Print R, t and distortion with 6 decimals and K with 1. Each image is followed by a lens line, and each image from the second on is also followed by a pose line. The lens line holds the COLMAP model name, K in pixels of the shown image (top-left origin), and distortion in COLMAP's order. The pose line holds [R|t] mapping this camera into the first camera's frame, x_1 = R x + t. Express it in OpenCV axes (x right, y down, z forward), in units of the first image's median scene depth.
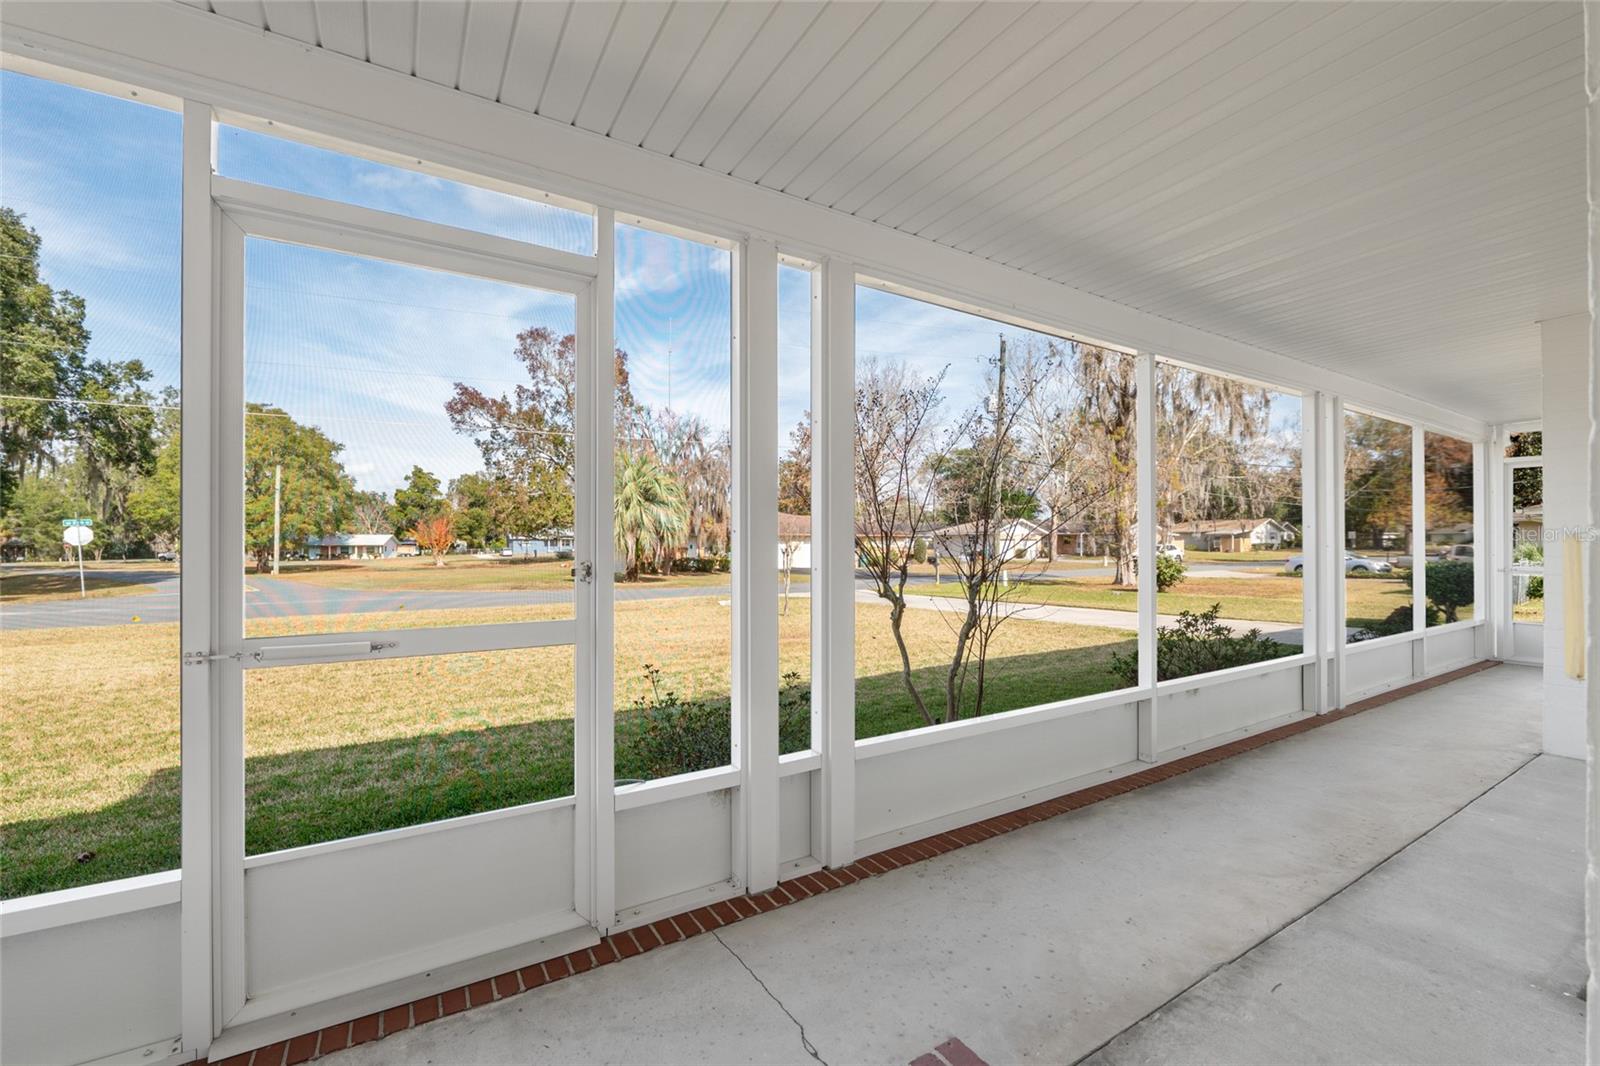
lens RADIAL K [[655.8, 0, 814.3], [0, 655.8, 537.9], [0, 0, 1]] dist [-0.010594, -0.000536]
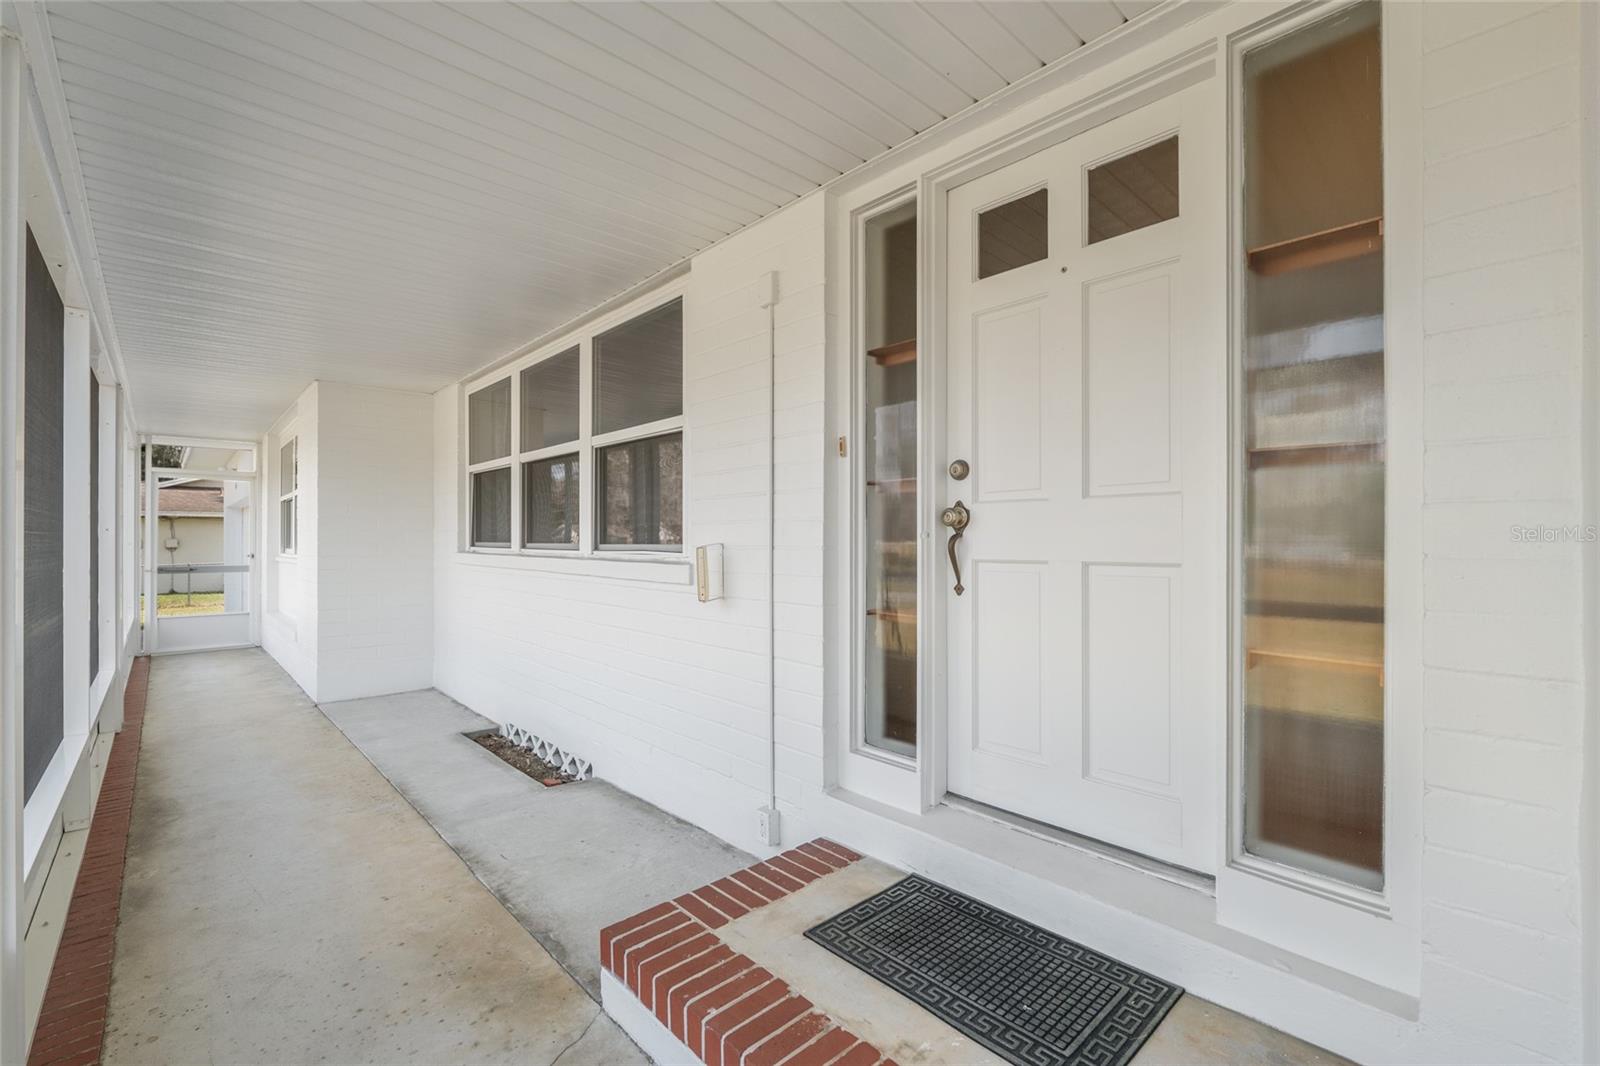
lens RADIAL K [[681.1, 0, 799.1], [0, 681.1, 534.8], [0, 0, 1]] dist [-0.001099, 0.000445]
pose [[-0.170840, 0.008062, 0.985266, -0.610875], [-0.002033, 0.999962, -0.008535, 0.003846], [-0.985297, -0.003461, -0.170817, 0.442676]]
